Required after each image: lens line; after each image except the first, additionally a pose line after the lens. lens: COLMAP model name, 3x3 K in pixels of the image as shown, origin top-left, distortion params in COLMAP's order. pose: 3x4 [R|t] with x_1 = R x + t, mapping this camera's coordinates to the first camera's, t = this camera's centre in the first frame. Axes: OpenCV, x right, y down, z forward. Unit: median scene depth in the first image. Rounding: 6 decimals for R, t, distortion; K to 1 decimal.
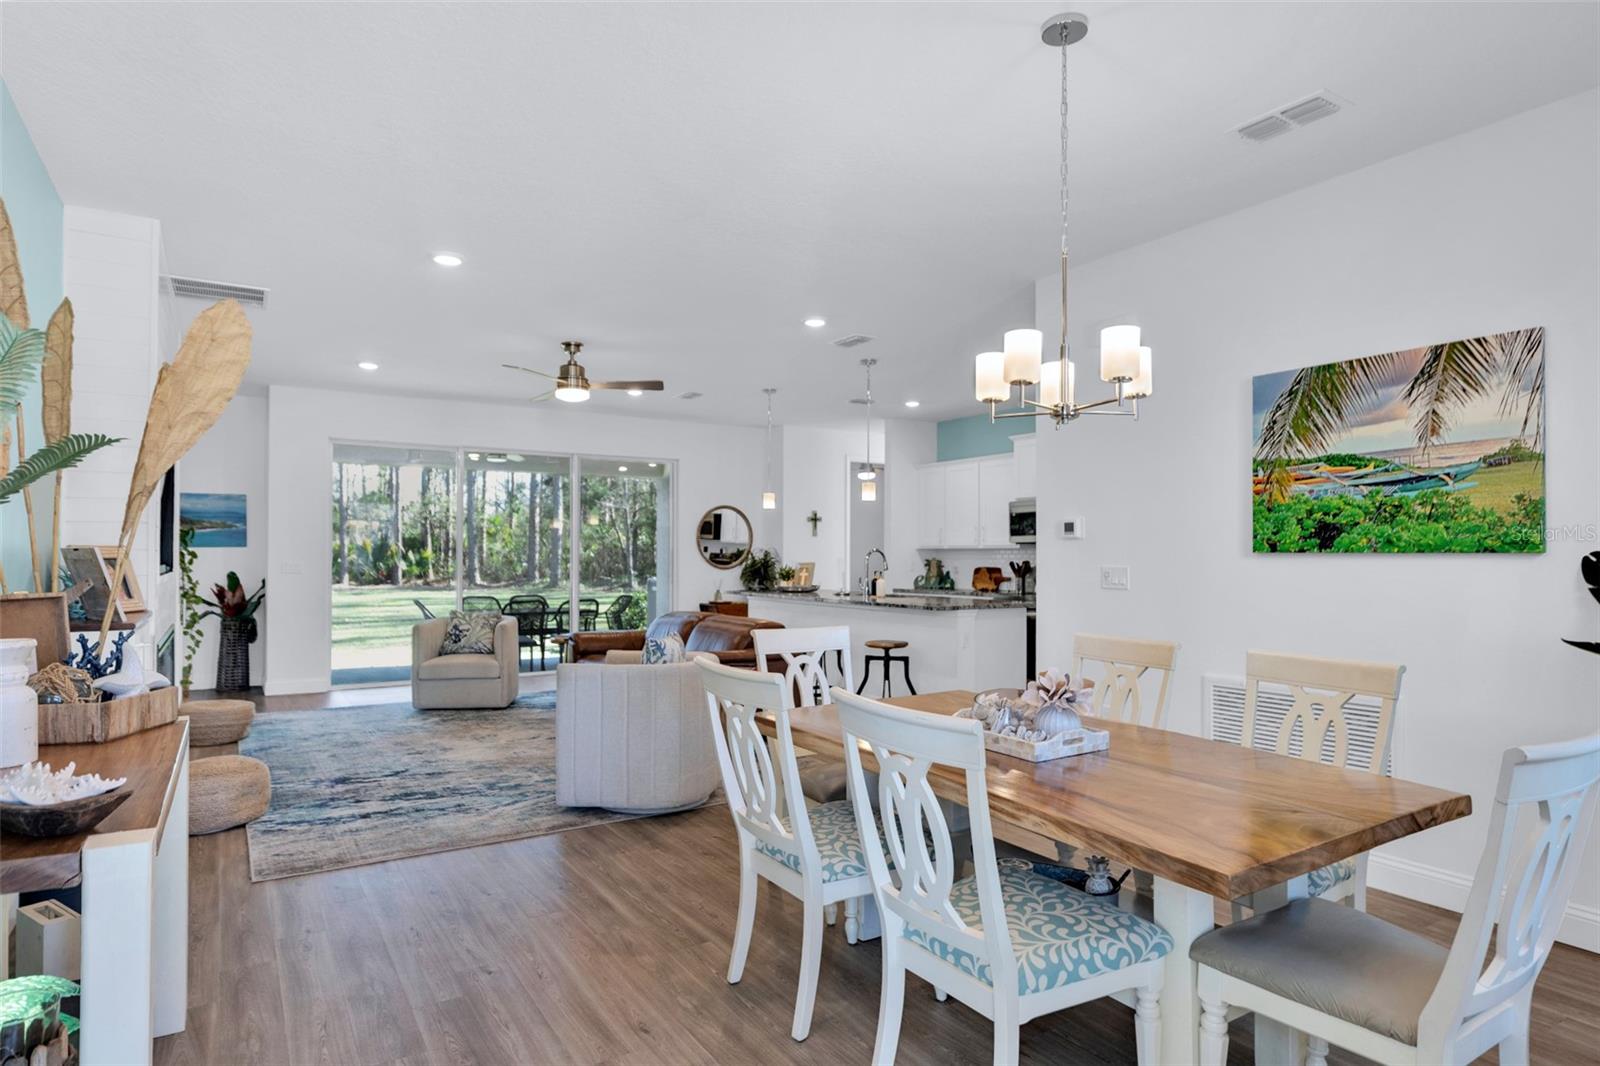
lens RADIAL K [[918.1, 0, 786.6], [0, 918.1, 544.4], [0, 0, 1]] dist [0.003348, -0.001497]
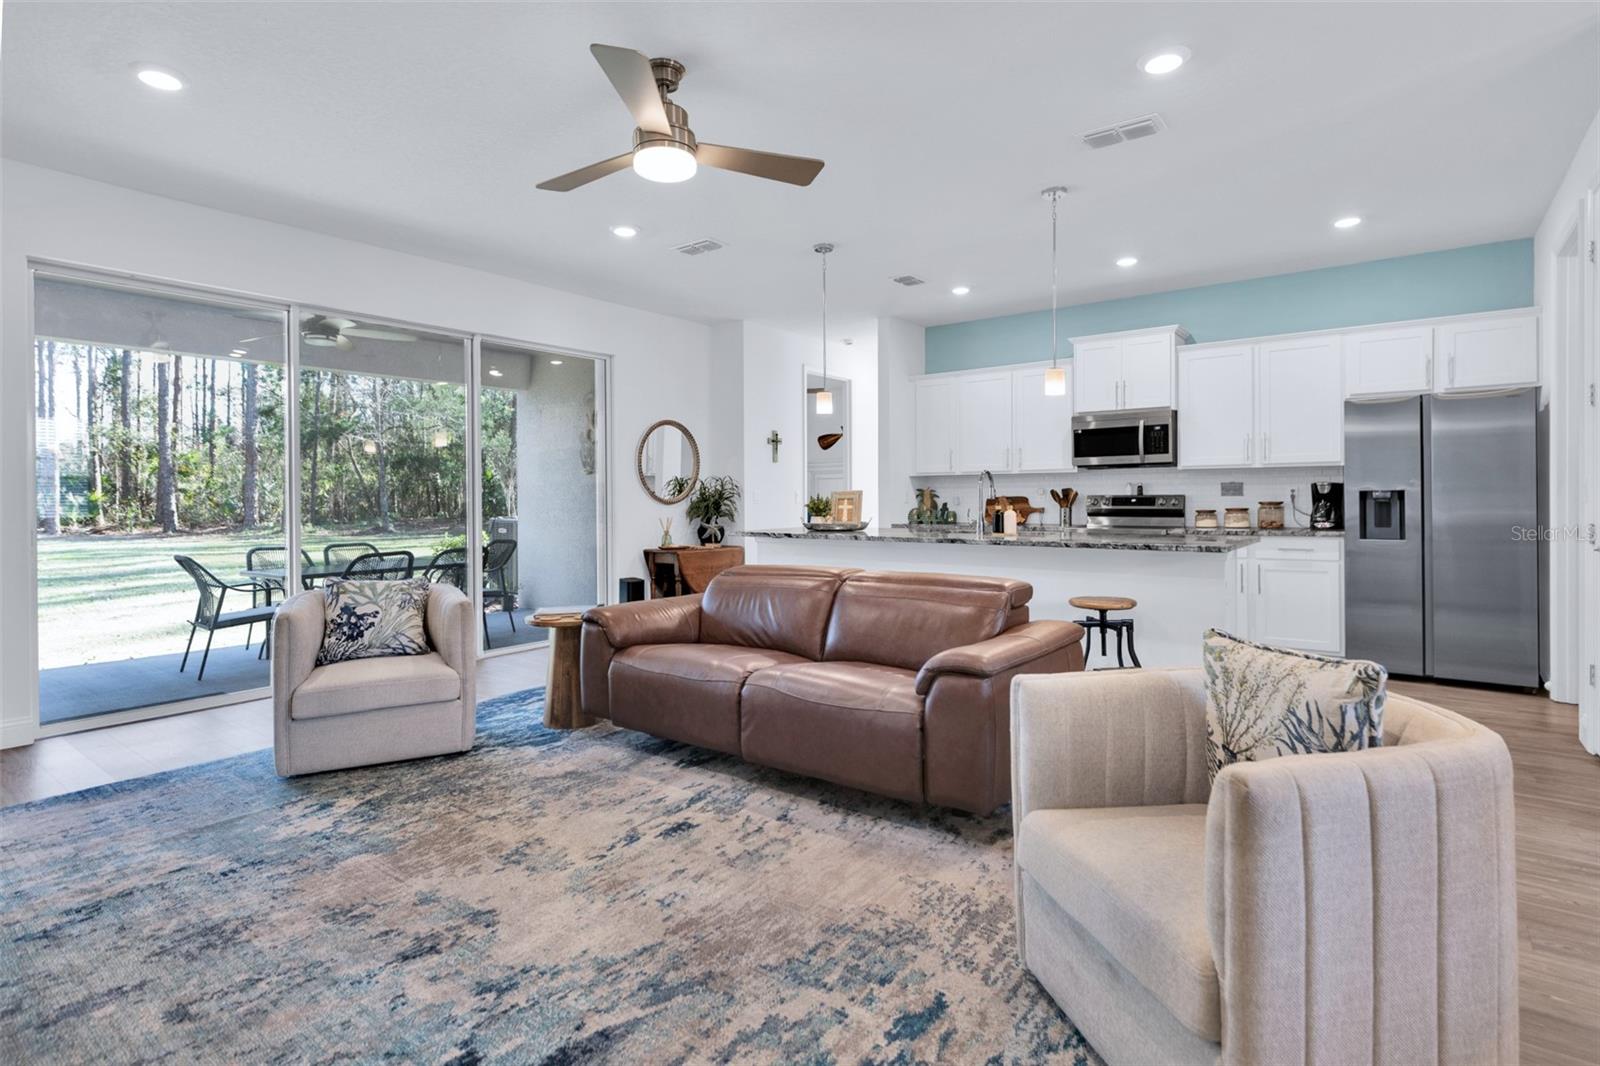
lens RADIAL K [[803.3, 0, 803.0], [0, 803.3, 504.7], [0, 0, 1]] dist [-0.000307, -0.000848]
pose [[0.934308, -0.012237, 0.356258, -0.566200], [0.004065, 0.999711, 0.023678, 0.035361], [-0.356445, -0.020675, 0.934088, 0.938494]]
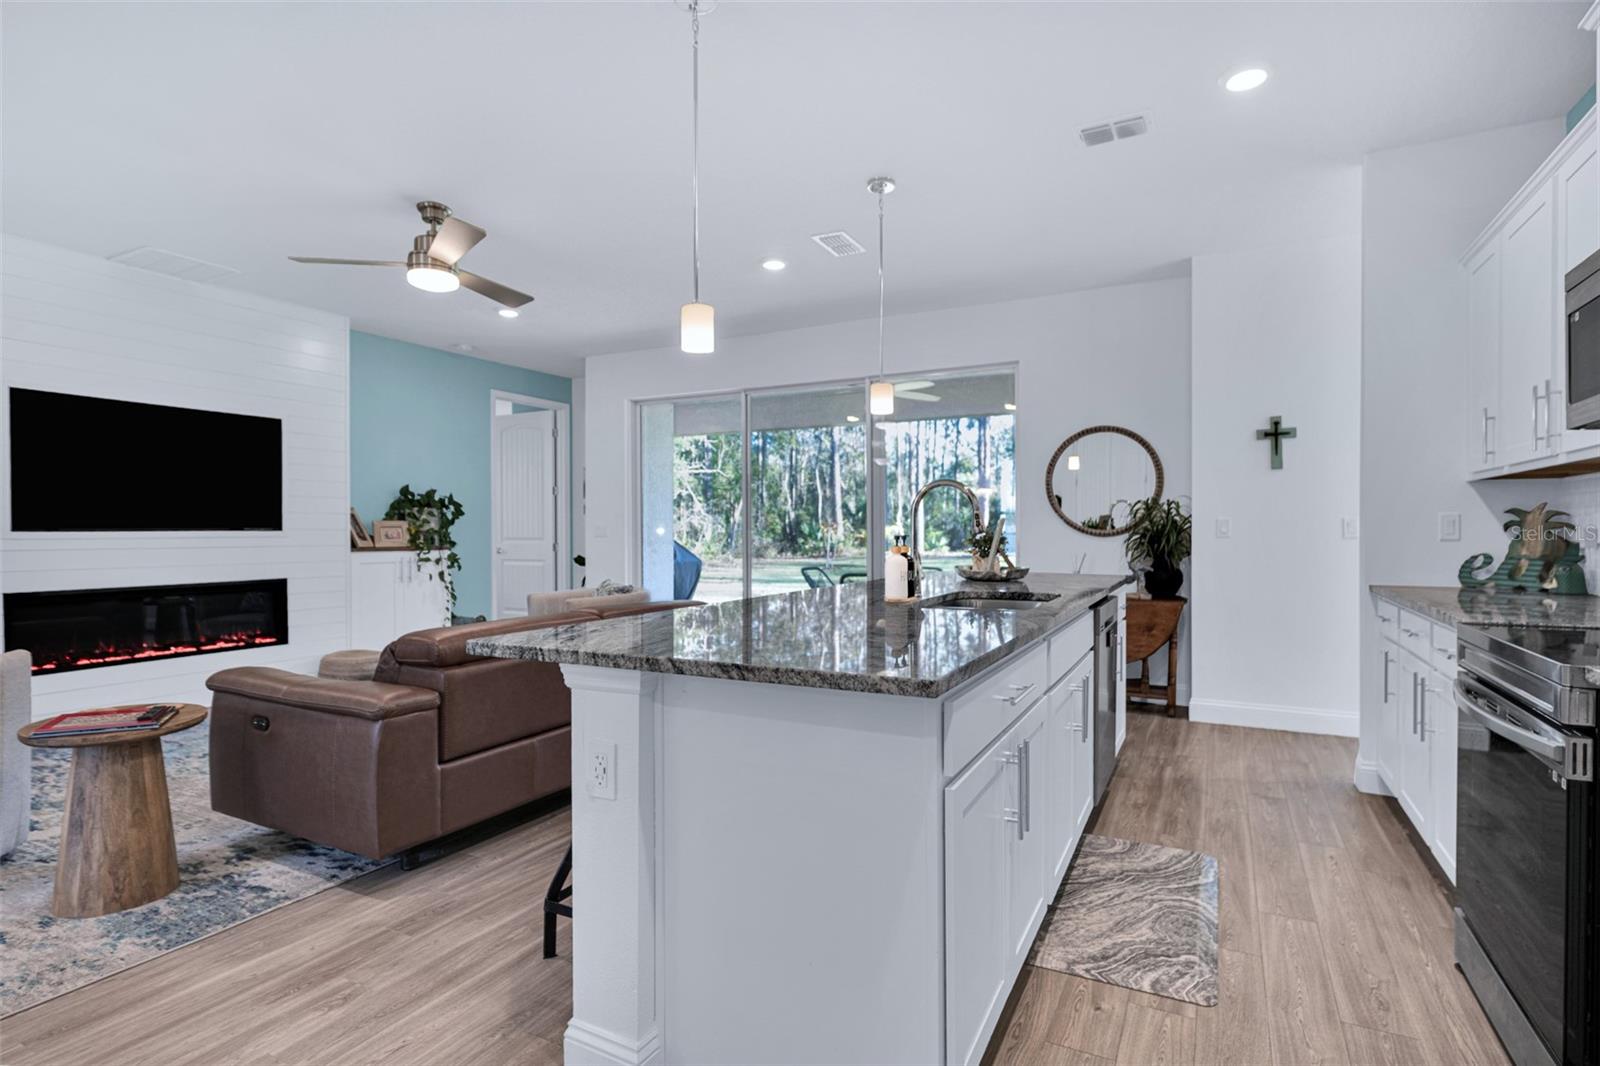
lens RADIAL K [[803.3, 0, 777.8], [0, 803.3, 534.0], [0, 0, 1]] dist [-0.000307, -0.000848]
pose [[0.500038, 0.000123, -0.866004, 0.756159], [0.015053, 0.999848, 0.008834, 0.051058], [0.865873, -0.017453, 0.499960, 1.600639]]
